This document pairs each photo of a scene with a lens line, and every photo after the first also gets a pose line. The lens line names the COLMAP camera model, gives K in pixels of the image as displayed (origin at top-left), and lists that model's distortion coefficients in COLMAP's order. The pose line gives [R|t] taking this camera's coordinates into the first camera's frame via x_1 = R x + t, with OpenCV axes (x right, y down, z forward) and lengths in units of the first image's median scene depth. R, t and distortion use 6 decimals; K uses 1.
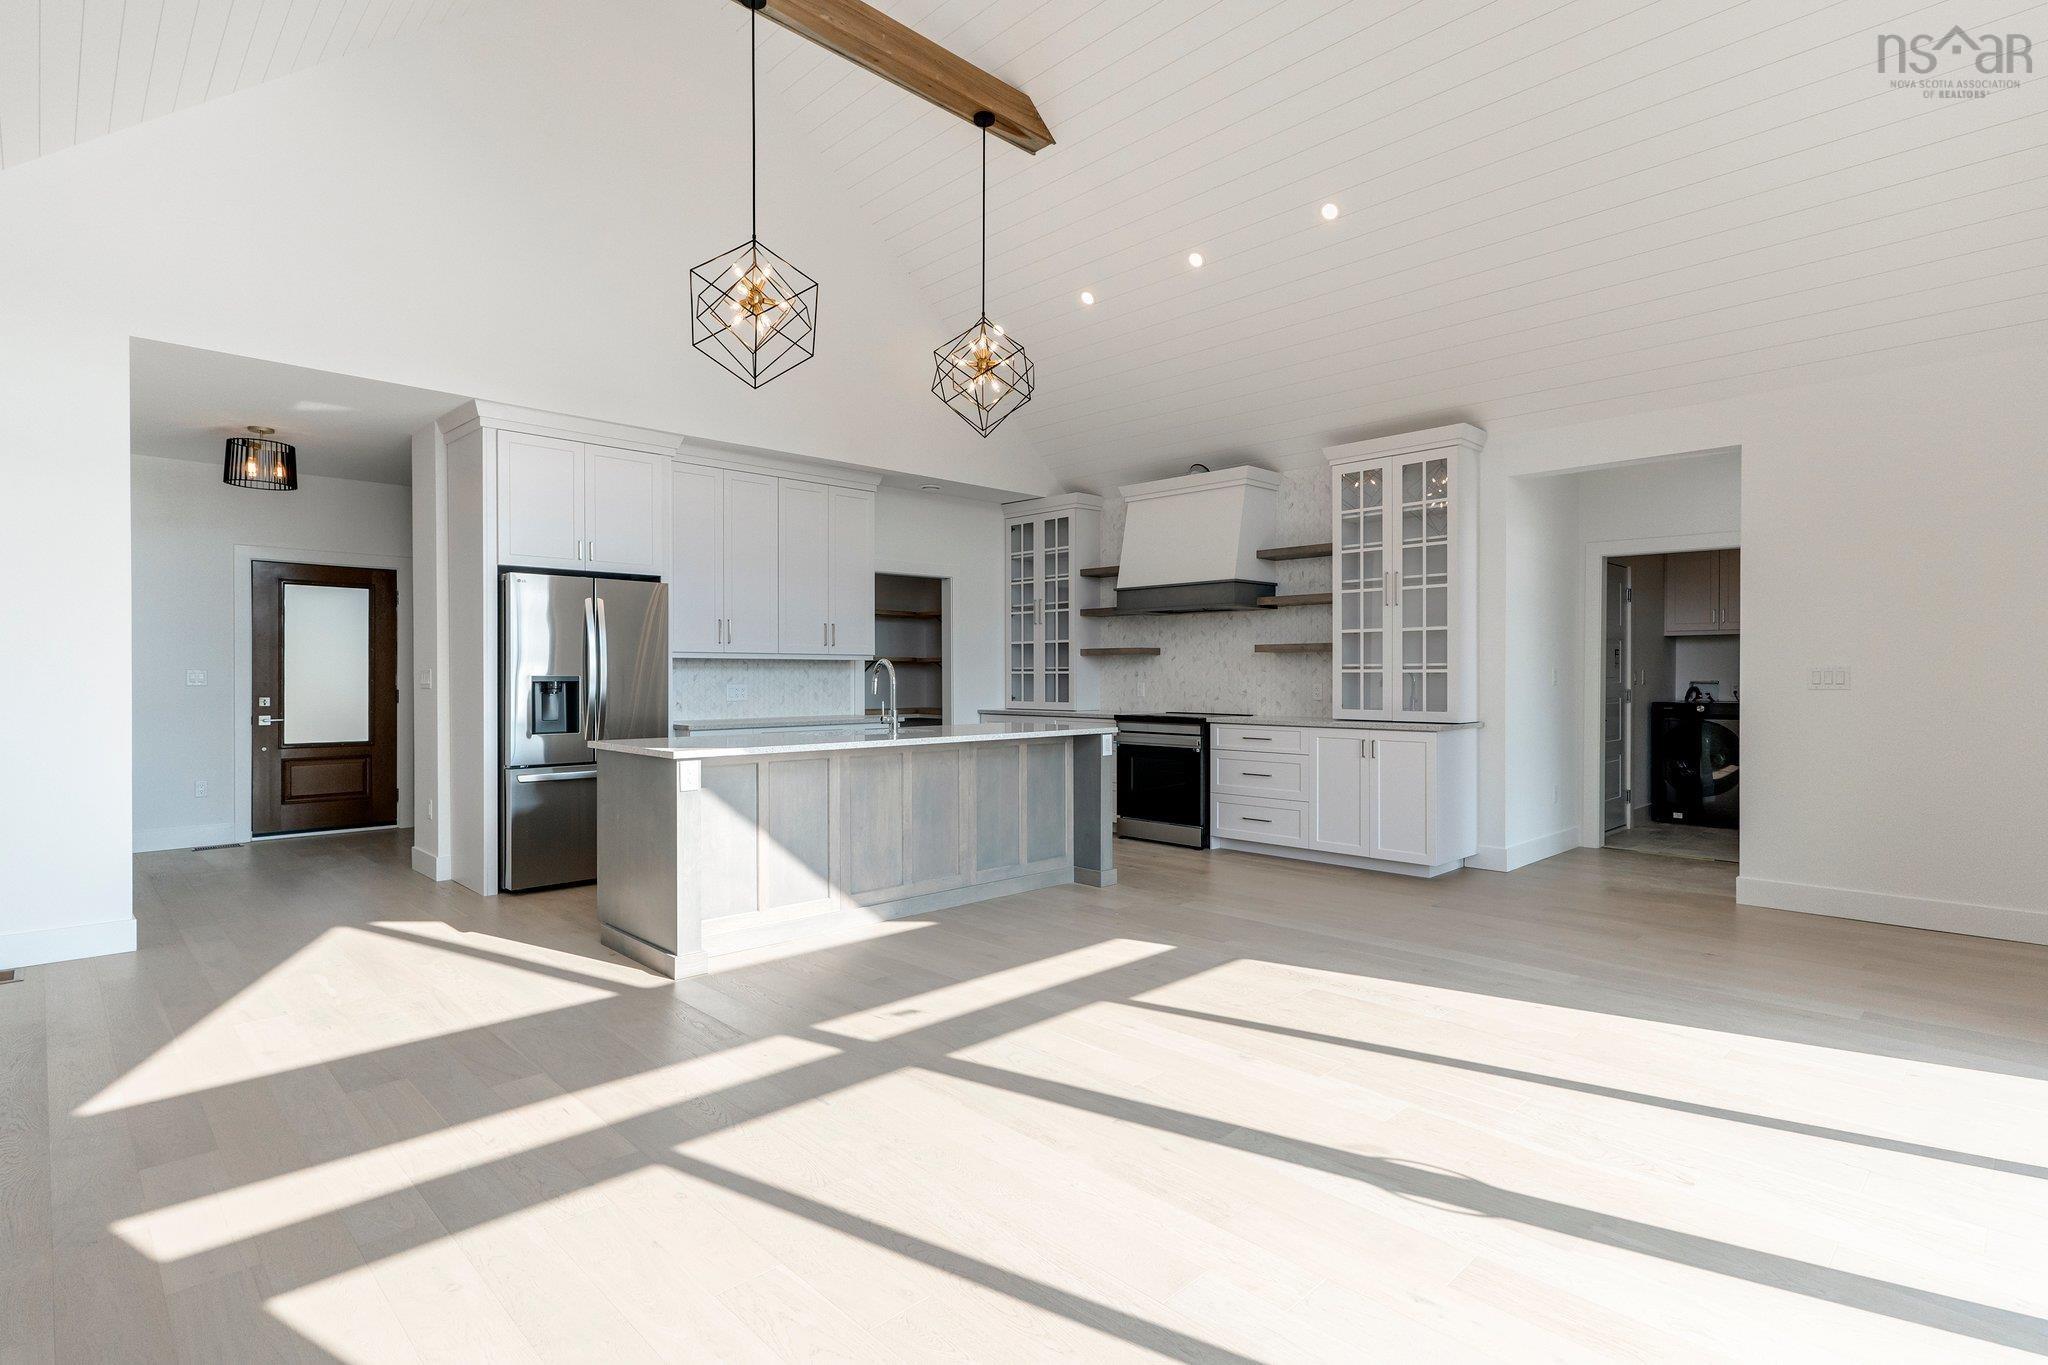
lens RADIAL K [[1006.8, 0, 1032.2], [0, 1006.8, 677.3], [0, 0, 1]] dist [0.000778, 0.001251]
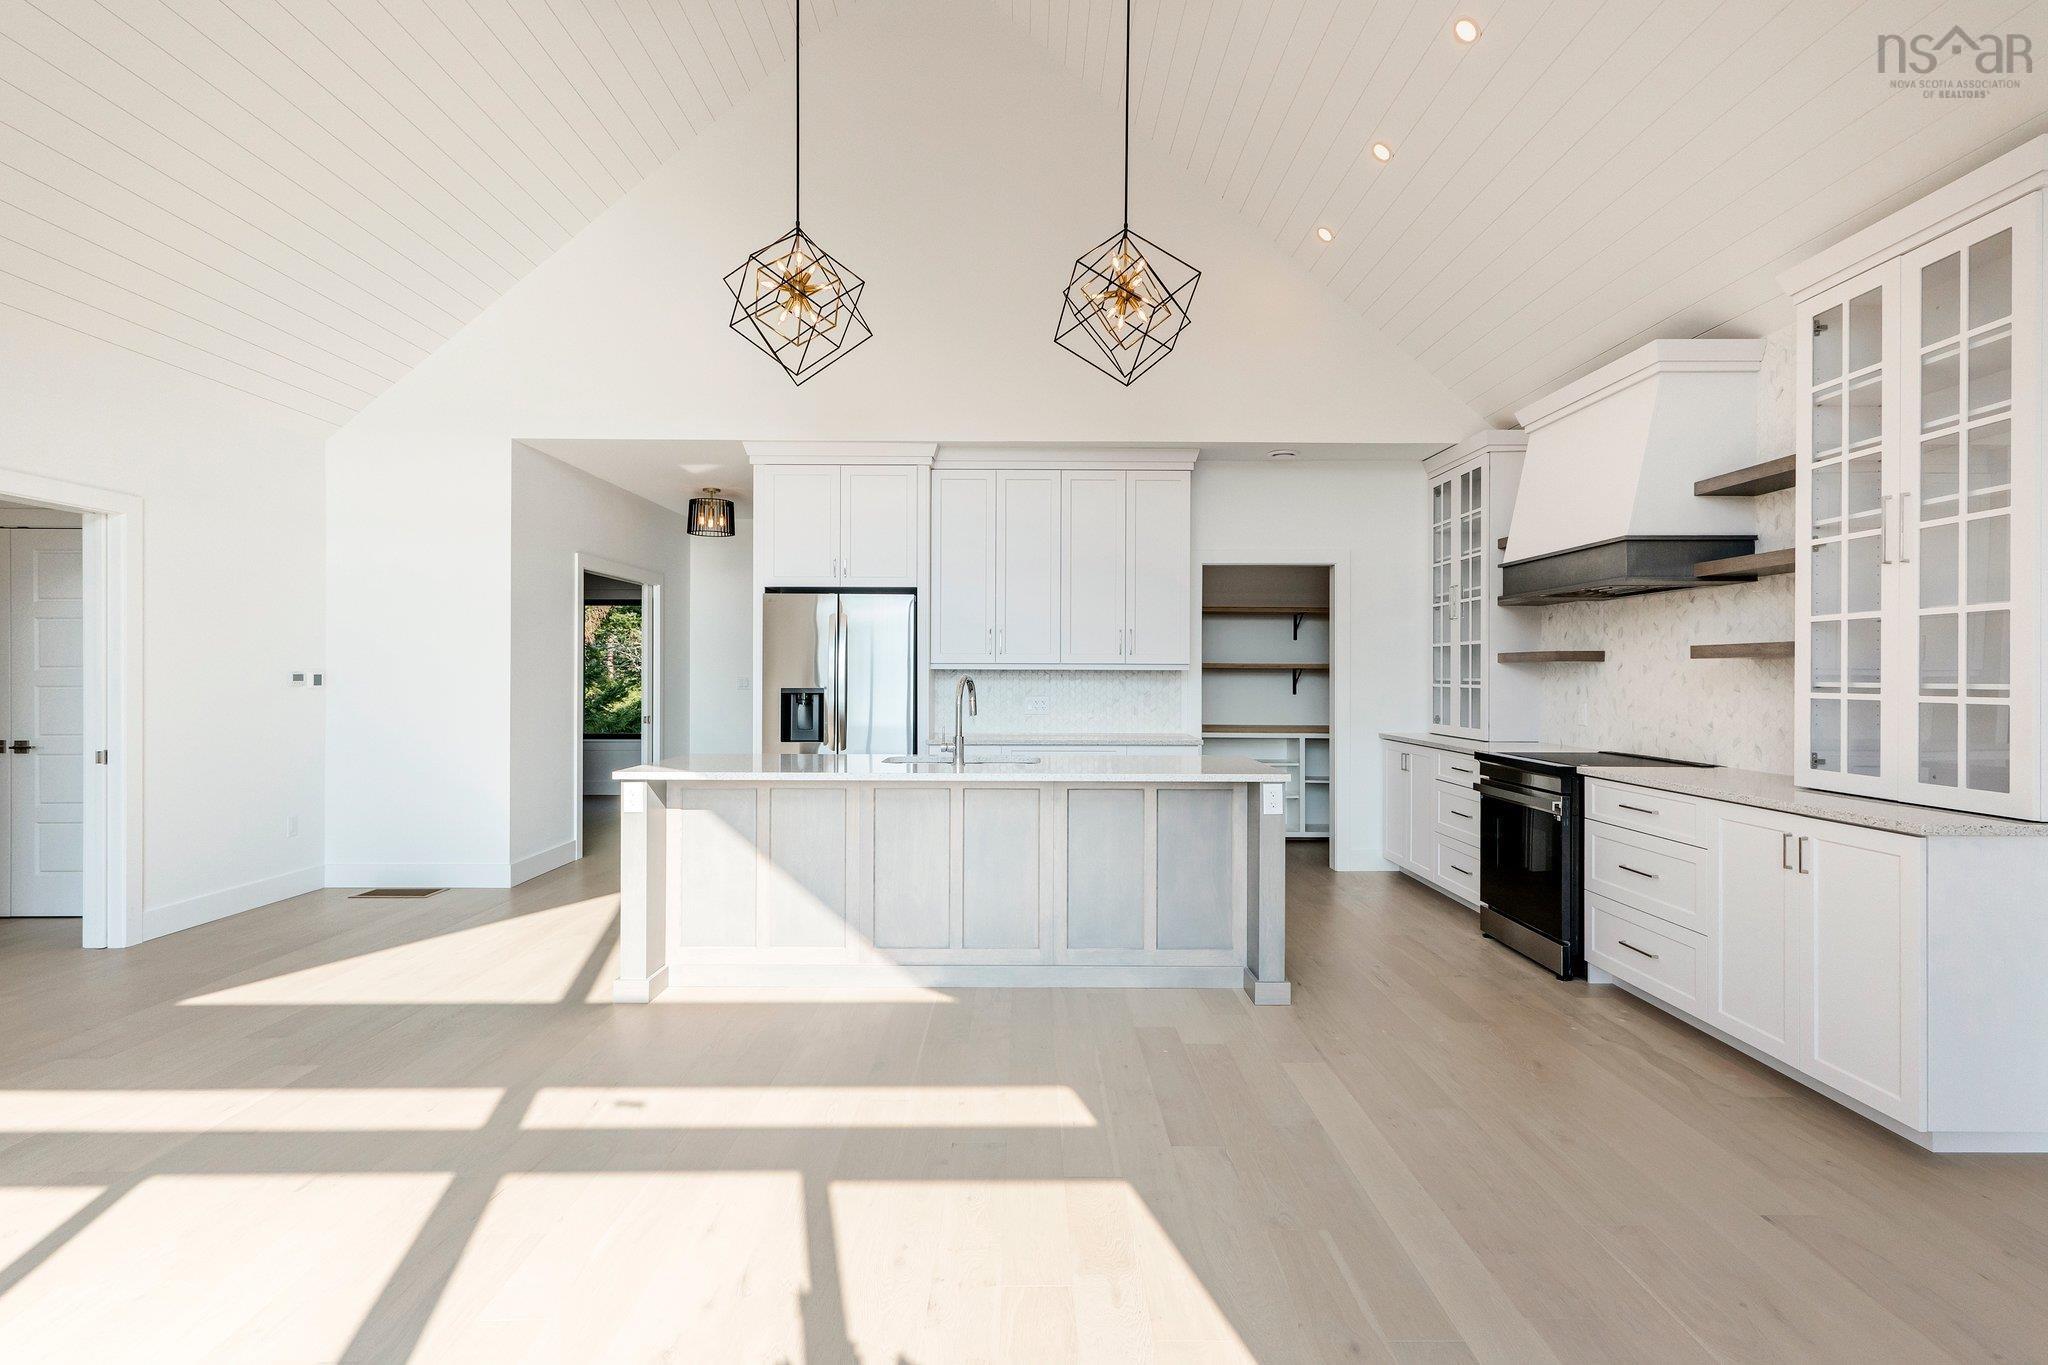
lens RADIAL K [[1006.8, 0, 1032.2], [0, 1006.8, 677.3], [0, 0, 1]] dist [0.000778, 0.001251]
pose [[0.718853, 0.006350, -0.695133, 0.390178], [-0.005666, 0.999979, 0.003275, -0.015383], [0.695139, 0.001584, 0.718874, 0.355121]]
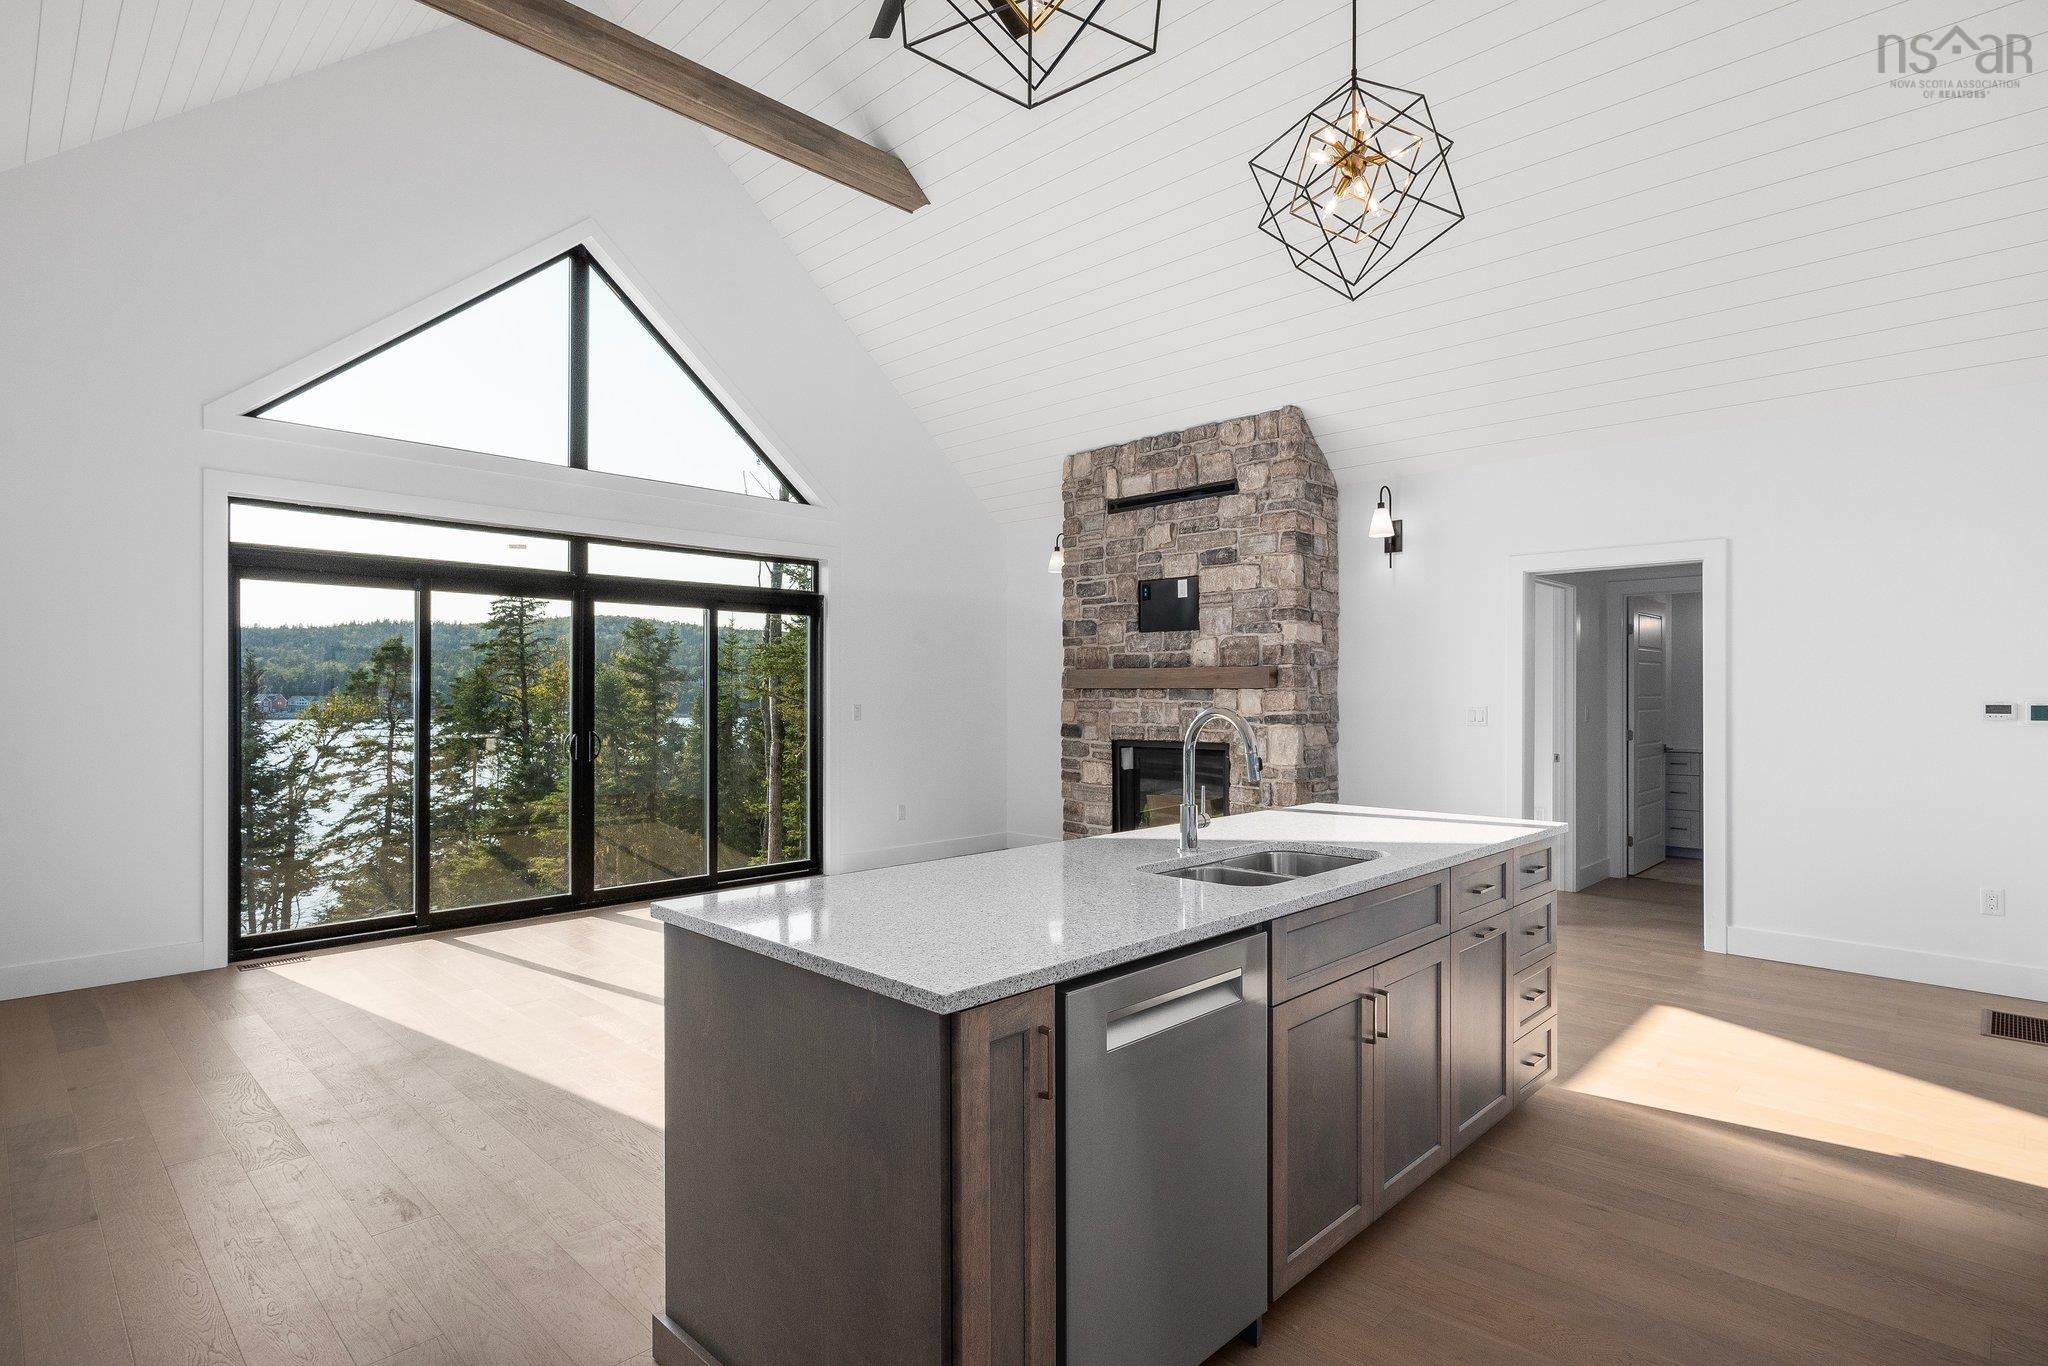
lens RADIAL K [[1030.5, 0, 1024.0], [0, 1030.5, 683.0], [0, 0, 1]] dist [-0.000342, 0.000207]
pose [[-0.999809, 0.000638, -0.019541, -0.028400], [0.000791, 0.999969, -0.007815, -0.021246], [0.019536, -0.007829, -0.999779, 1.233363]]
